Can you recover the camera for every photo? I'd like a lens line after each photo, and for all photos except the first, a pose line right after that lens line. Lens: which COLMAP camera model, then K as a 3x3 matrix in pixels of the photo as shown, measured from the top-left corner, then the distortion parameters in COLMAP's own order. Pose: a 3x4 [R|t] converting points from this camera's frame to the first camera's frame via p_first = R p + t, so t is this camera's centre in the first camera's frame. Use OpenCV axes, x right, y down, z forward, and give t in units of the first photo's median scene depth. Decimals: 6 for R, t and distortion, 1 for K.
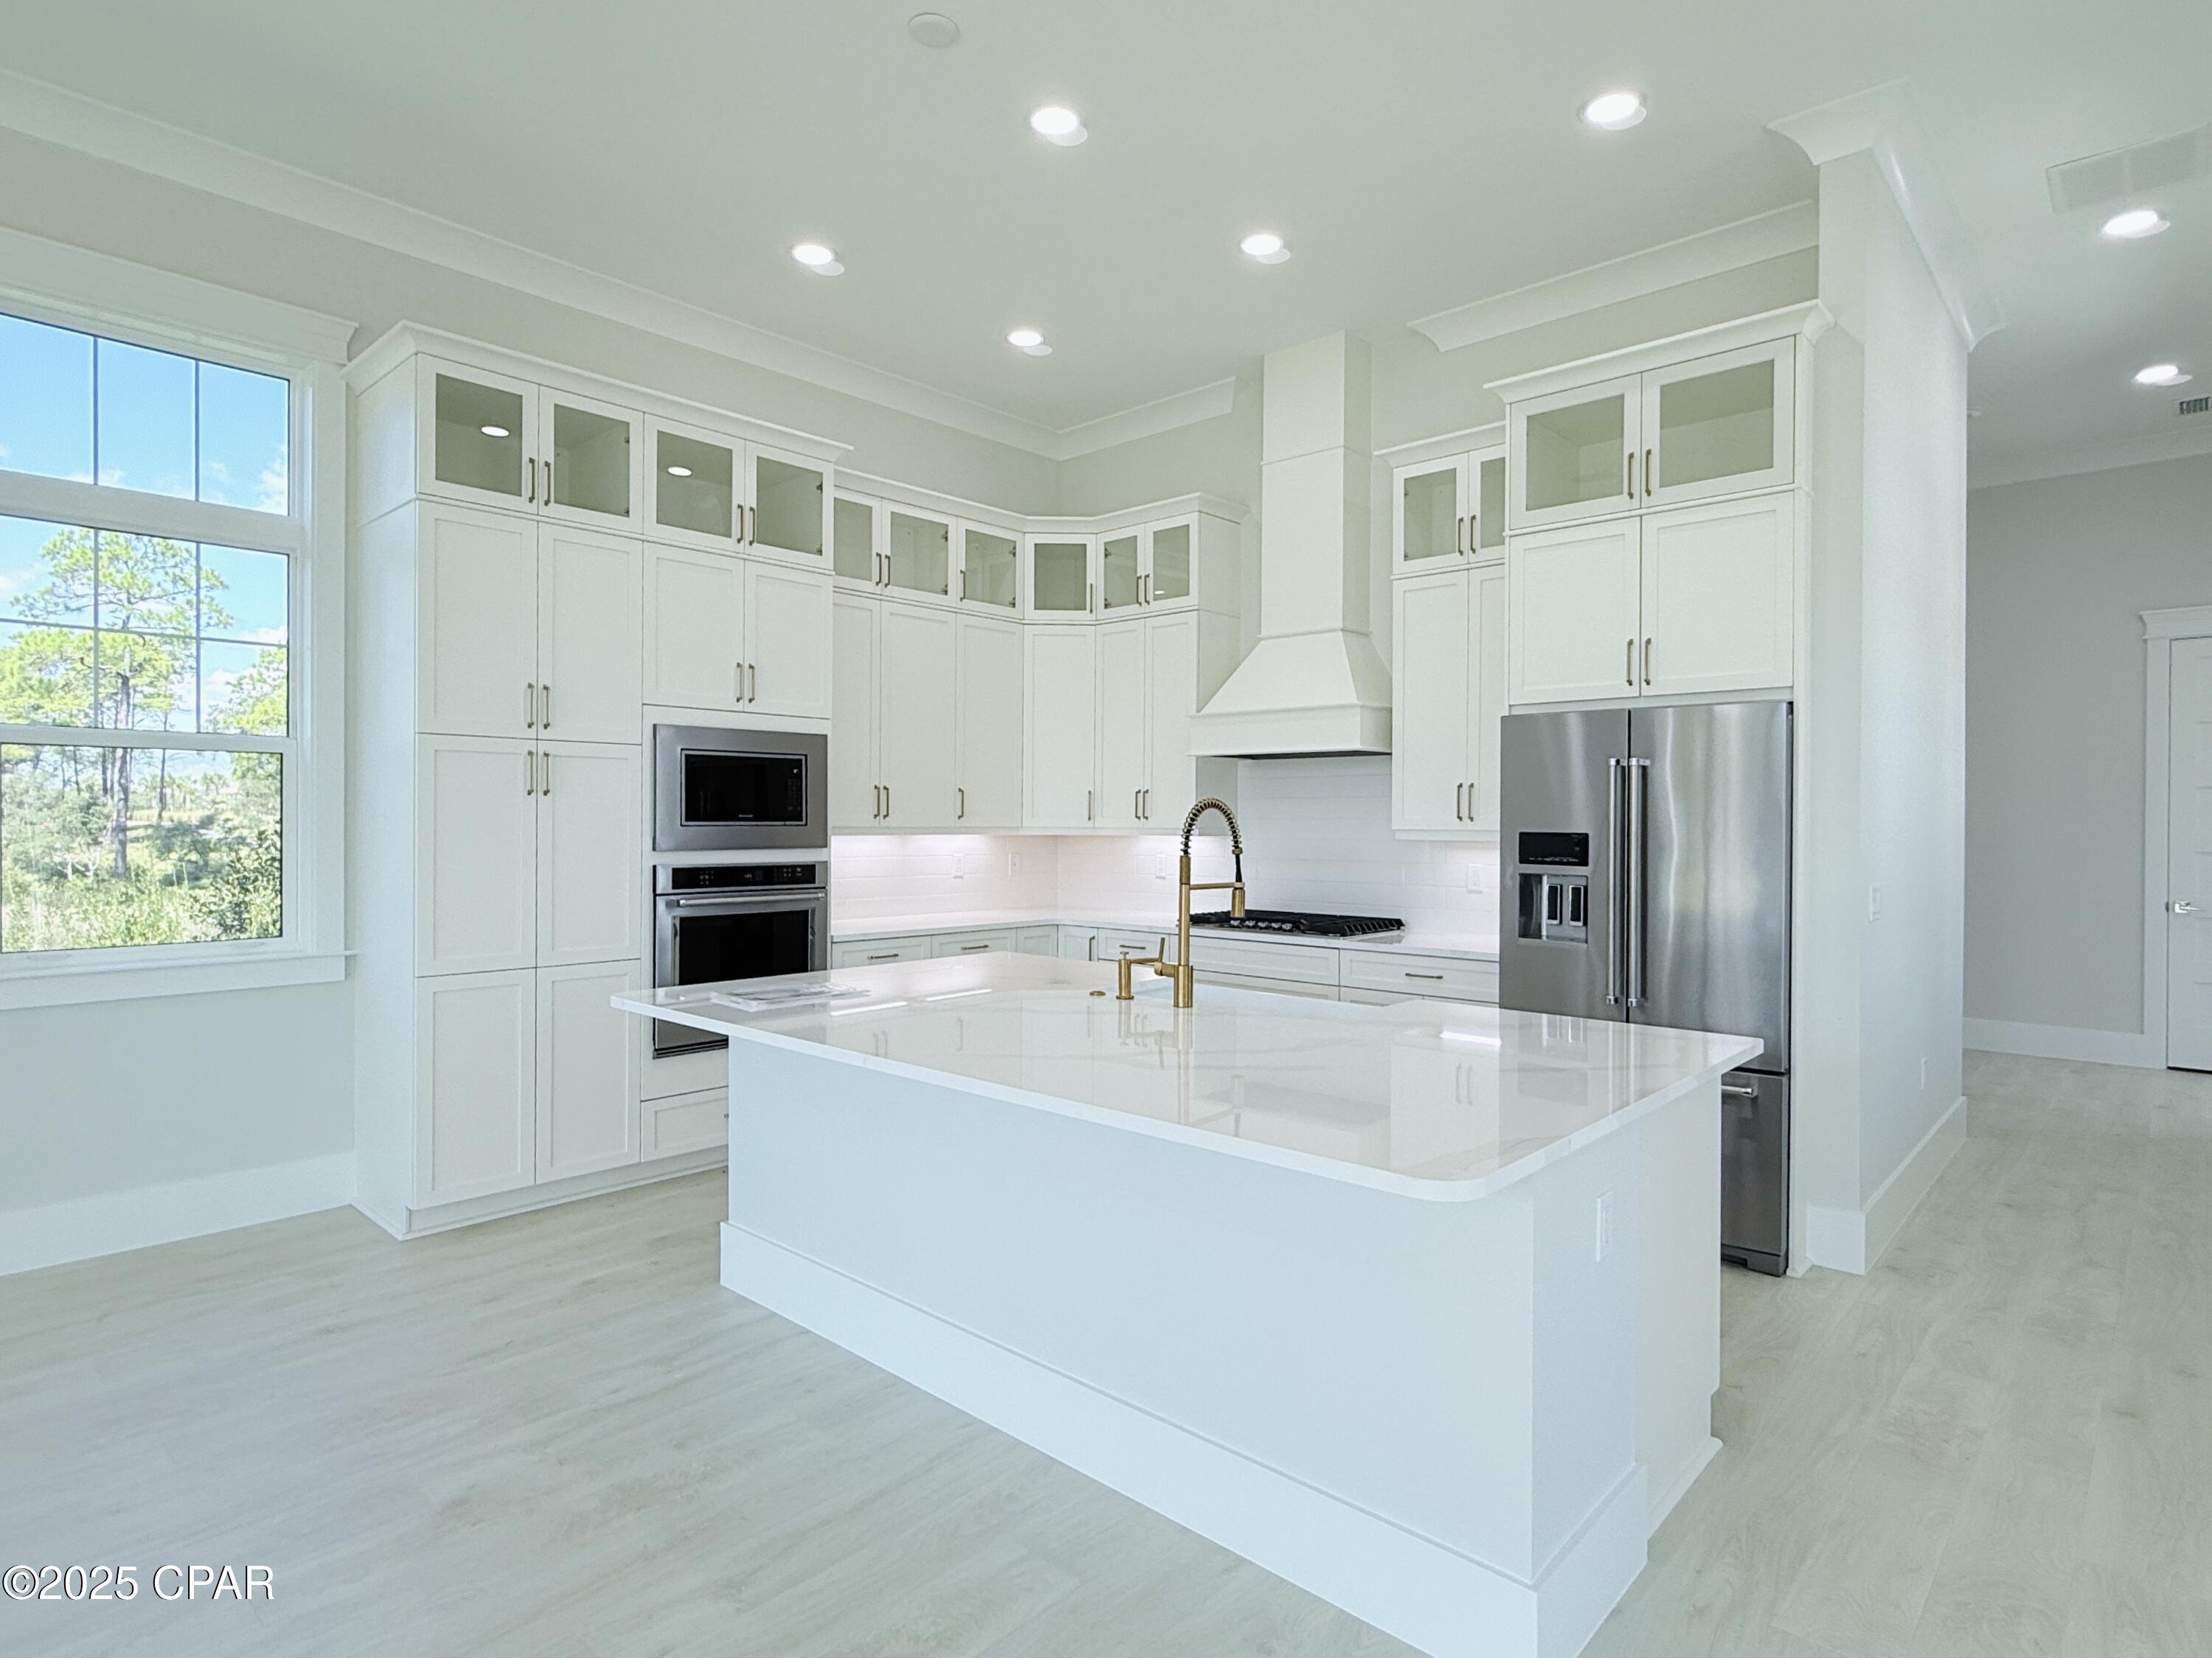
lens RADIAL K [[1176.0, 0, 1119.1], [0, 1176.0, 827.6], [0, 0, 1]] dist [-0.000932, 0.000491]
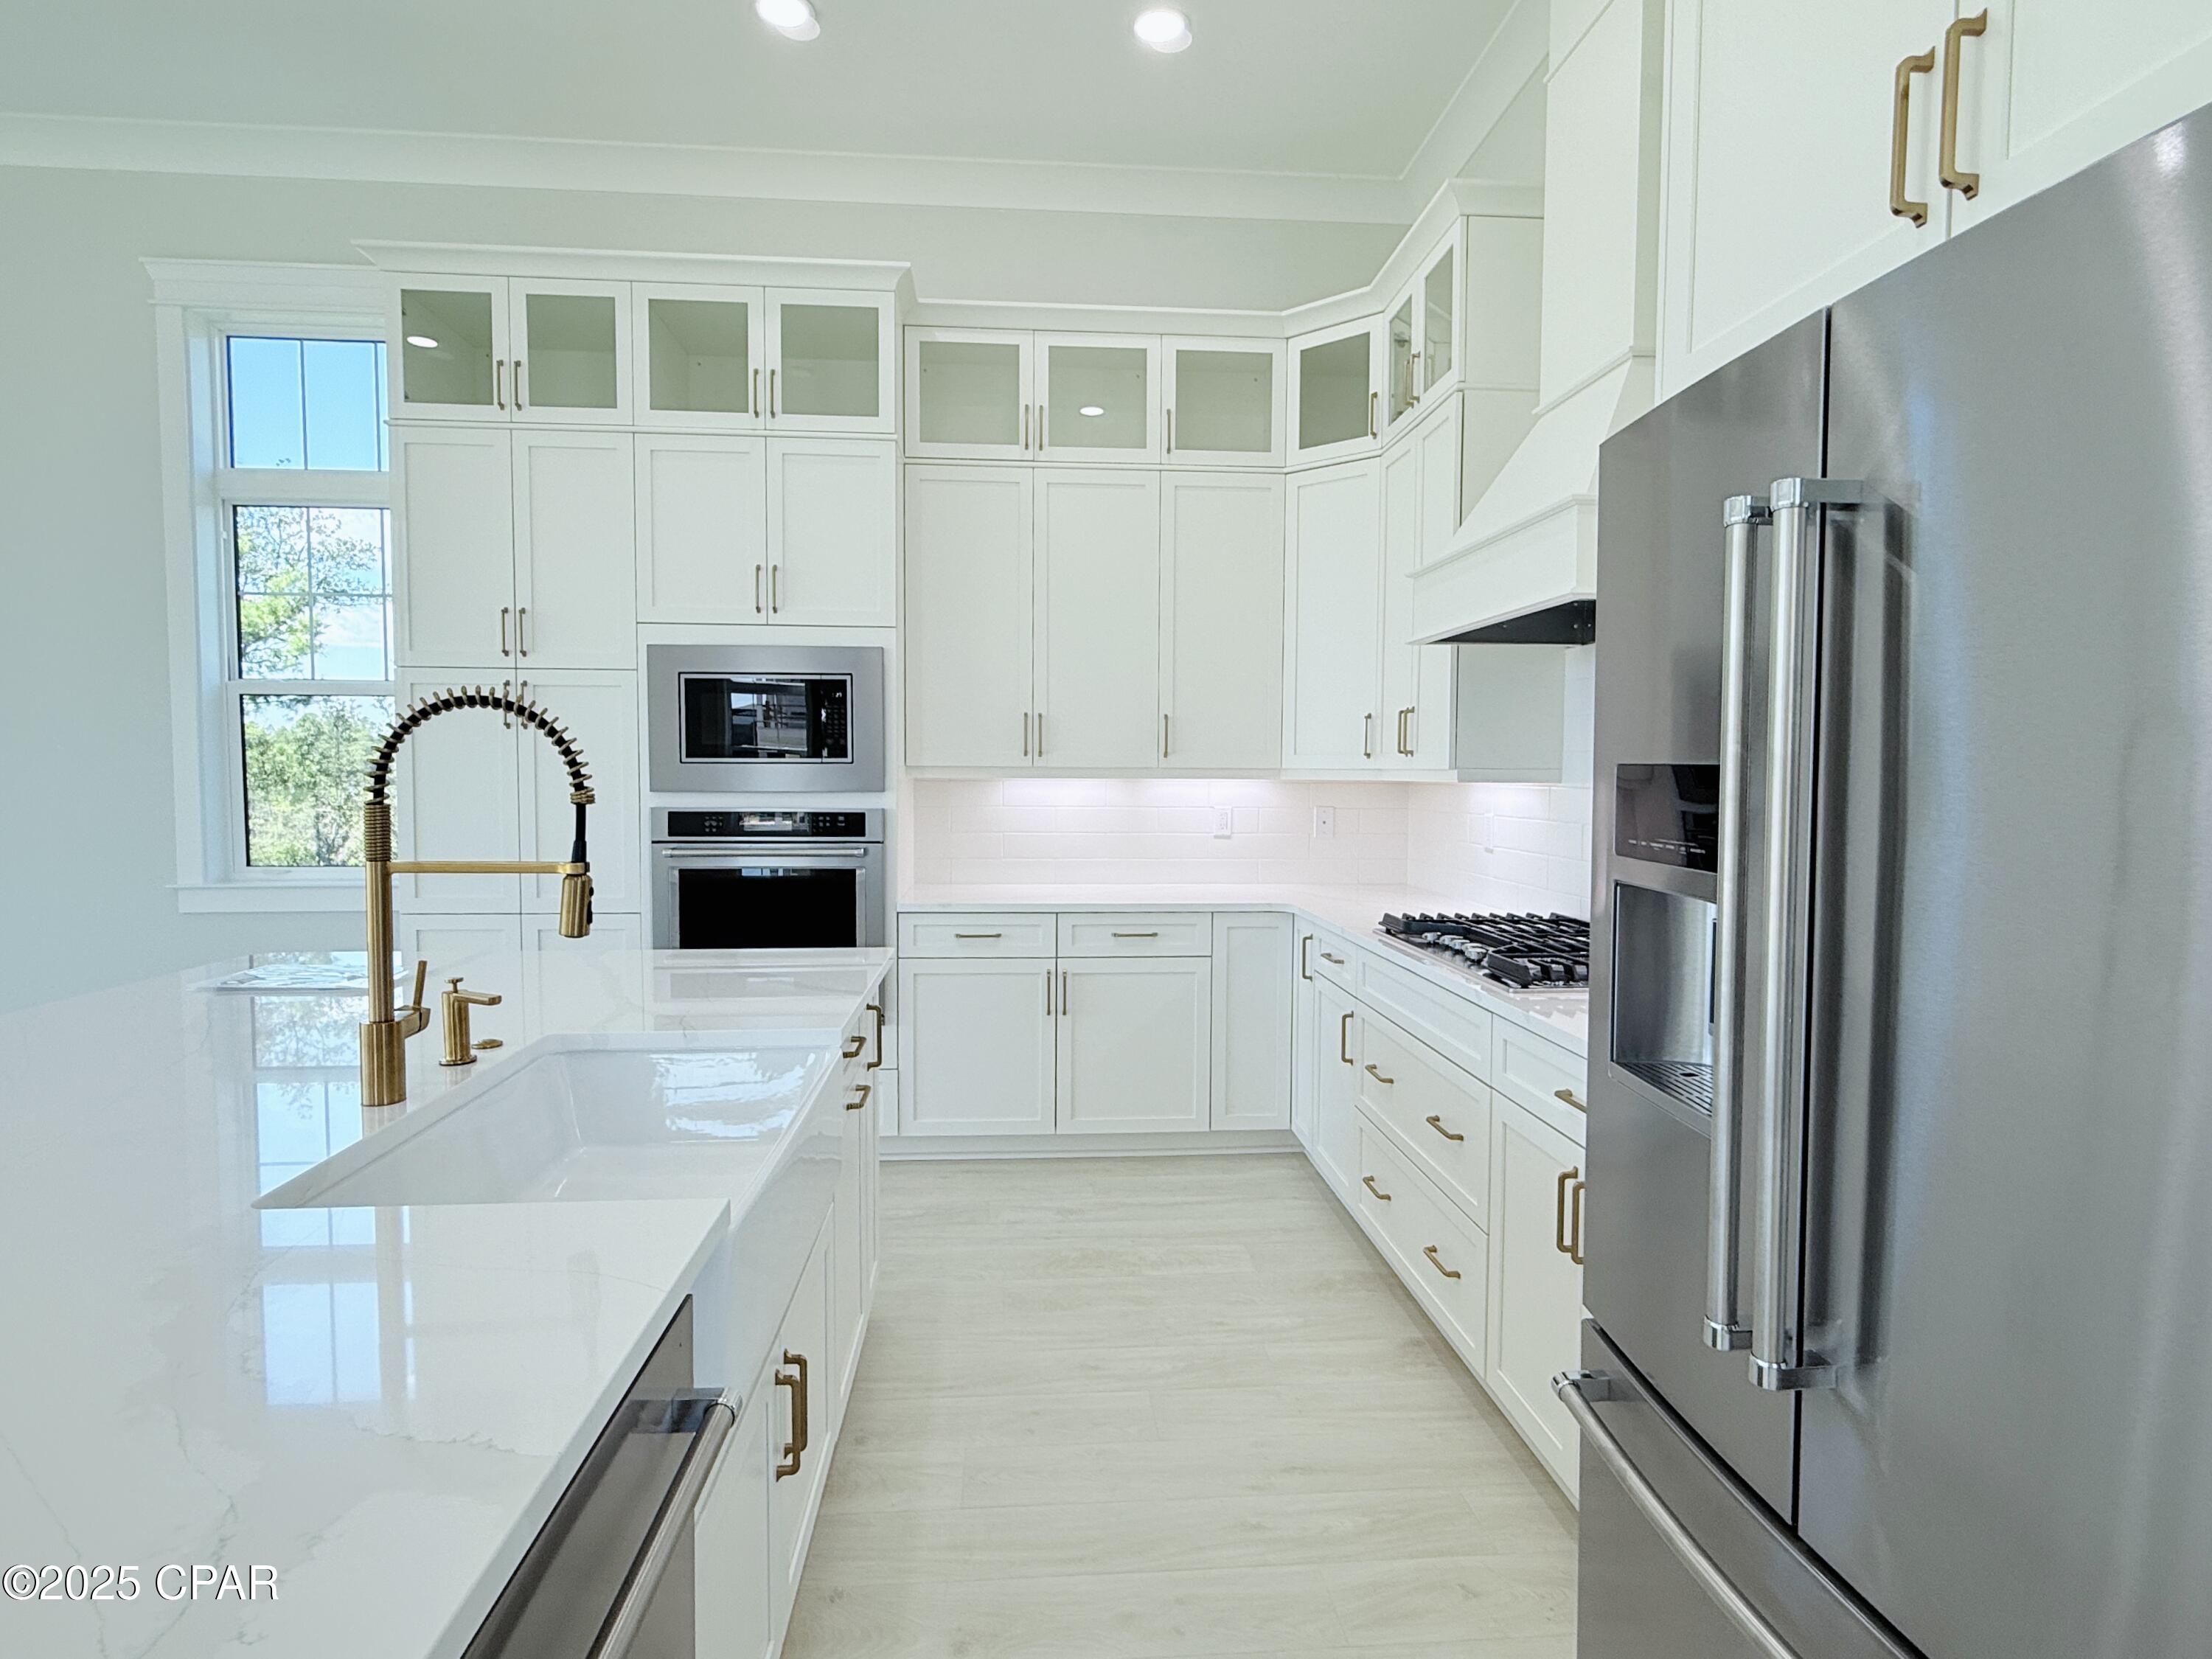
lens RADIAL K [[1176.1, 0, 1098.2], [0, 1176.1, 817.5], [0, 0, 1]] dist [-0.000932, 0.000491]
pose [[0.733270, 0.027650, -0.679375, 0.399322], [-0.006082, 0.999400, 0.034110, 0.006855], [0.679911, -0.020880, 0.732998, 0.534539]]
